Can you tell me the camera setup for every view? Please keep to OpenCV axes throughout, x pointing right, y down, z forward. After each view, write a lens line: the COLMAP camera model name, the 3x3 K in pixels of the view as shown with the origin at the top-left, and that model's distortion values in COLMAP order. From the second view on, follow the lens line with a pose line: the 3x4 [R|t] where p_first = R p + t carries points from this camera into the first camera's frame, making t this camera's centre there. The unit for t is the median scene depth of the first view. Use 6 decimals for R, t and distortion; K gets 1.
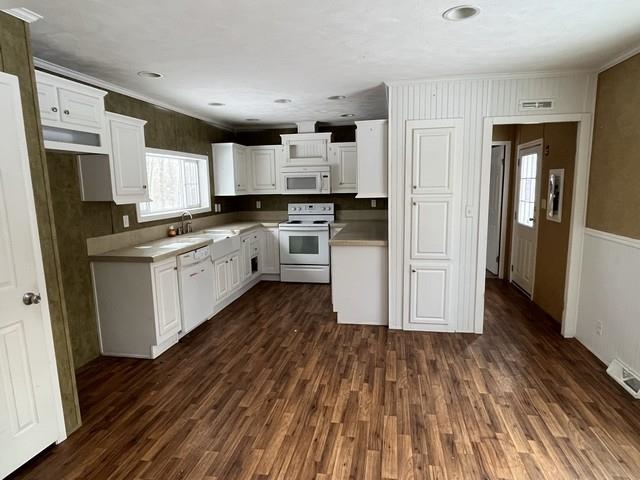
lens RADIAL K [[383.3, 0, 320.0], [0, 383.3, 240.0], [0, 0, 1]] dist [-0.002385, -0.000099]
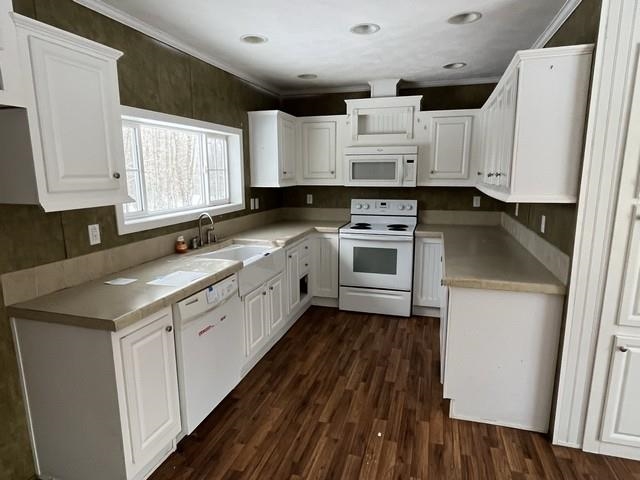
lens RADIAL K [[383.3, 0, 320.0], [0, 383.3, 240.0], [0, 0, 1]] dist [-0.002385, -0.000099]
pose [[0.994204, 0.032793, -0.102387, -0.075849], [-0.029012, 0.998849, 0.038201, -0.050824], [0.103522, -0.035009, 0.994011, 0.323360]]
